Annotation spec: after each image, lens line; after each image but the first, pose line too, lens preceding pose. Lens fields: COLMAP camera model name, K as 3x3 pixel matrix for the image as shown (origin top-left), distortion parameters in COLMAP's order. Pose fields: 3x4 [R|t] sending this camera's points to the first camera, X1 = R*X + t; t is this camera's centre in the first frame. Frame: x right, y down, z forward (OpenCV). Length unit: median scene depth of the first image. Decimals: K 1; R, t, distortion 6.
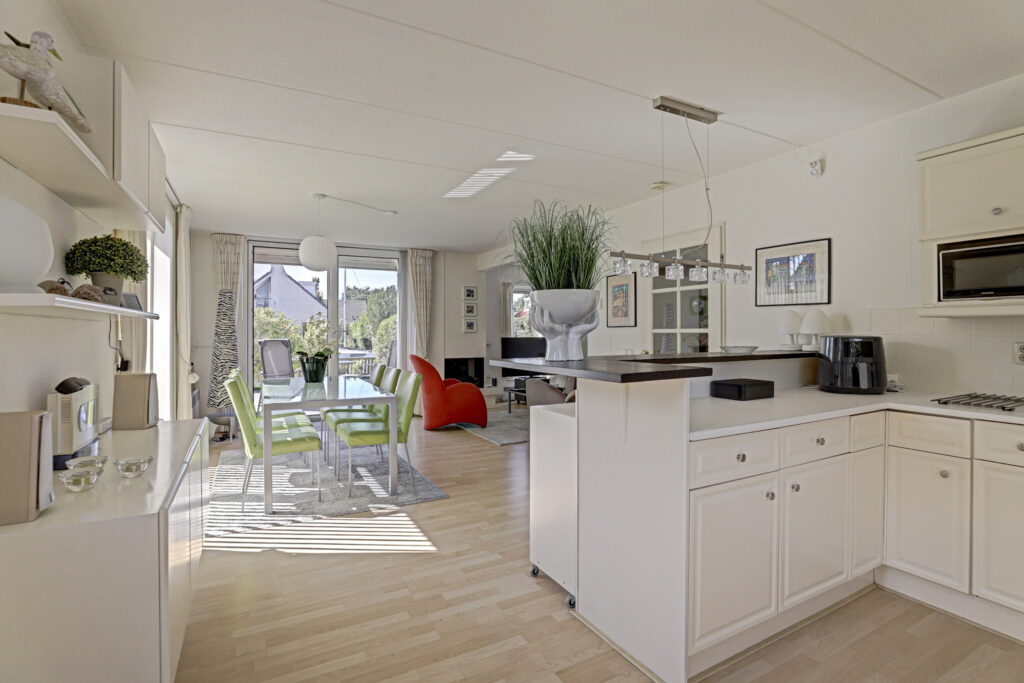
lens RADIAL K [[488.1, 0, 510.4], [0, 488.1, 334.8], [0, 0, 1]] dist [-0.000870, -0.000198]
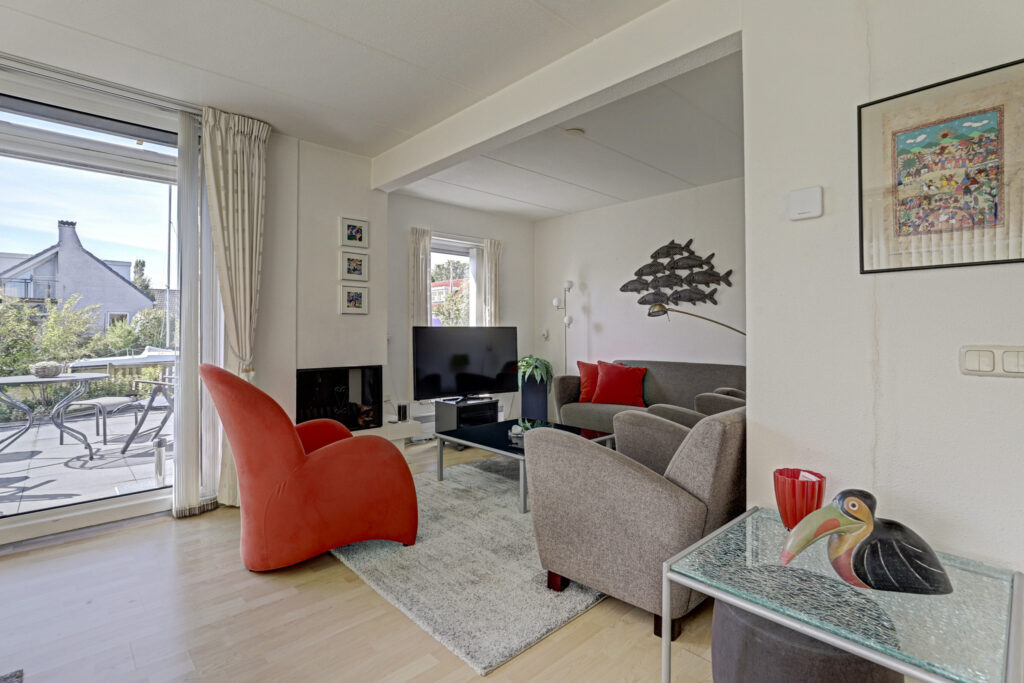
lens RADIAL K [[492.0, 0, 509.5], [0, 492.0, 325.3], [0, 0, 1]] dist [-0.004545, -0.000243]
pose [[0.968324, 0.005892, 0.249628, -0.058499], [-0.002009, 0.999873, -0.015808, 0.014673], [-0.249689, 0.014806, 0.968213, 0.519199]]
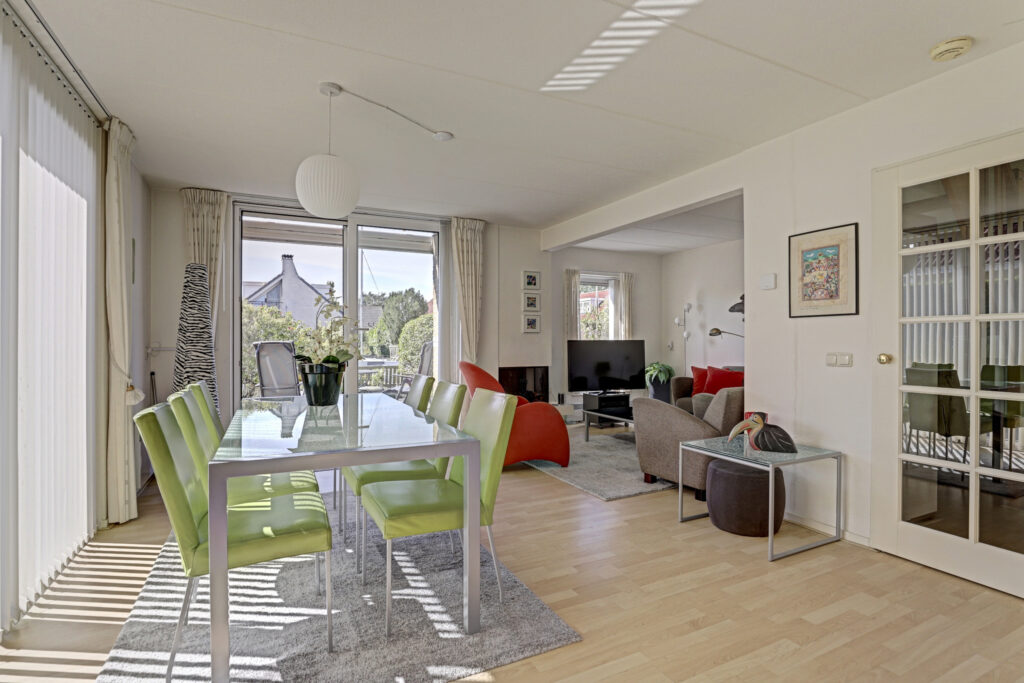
lens RADIAL K [[503.9, 0, 516.8], [0, 503.9, 344.3], [0, 0, 1]] dist [-0.002910, 0.000144]
pose [[0.999679, 0.001726, -0.025296, -0.090362], [-0.001672, 0.999996, 0.002150, 0.011956], [0.025300, -0.002107, 0.999678, 0.237922]]
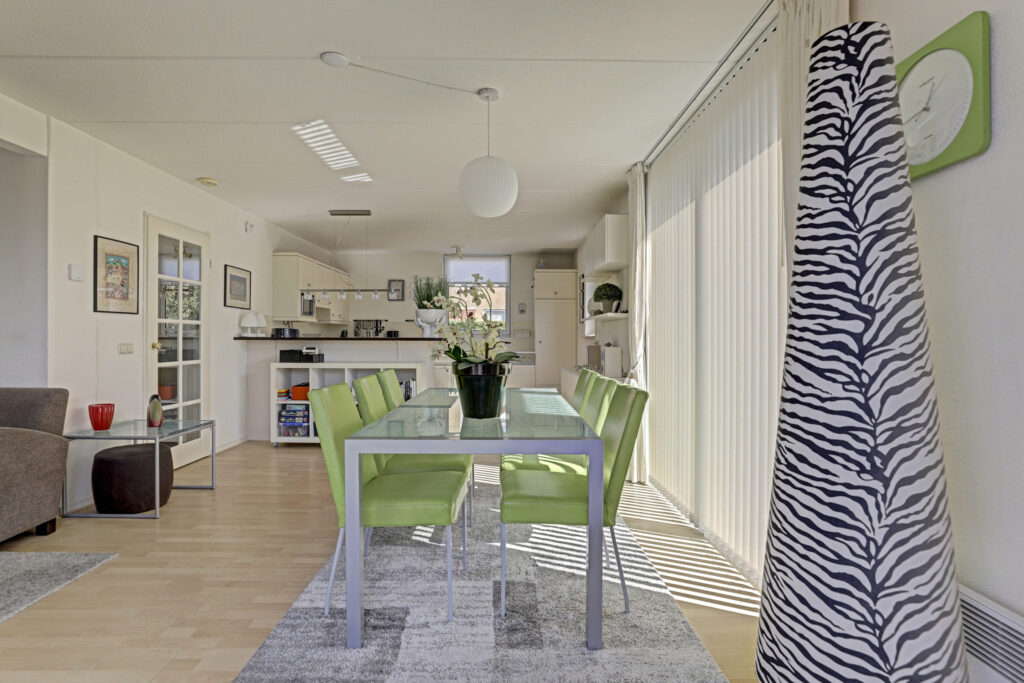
lens RADIAL K [[534.2, 0, 508.2], [0, 534.2, 337.4], [0, 0, 1]] dist [-0.001547, 0.000172]
pose [[-0.882833, 0.002167, 0.469682, -0.434832], [0.003566, 0.999991, 0.002089, 0.013627], [-0.469673, 0.003519, -0.882833, 0.939186]]
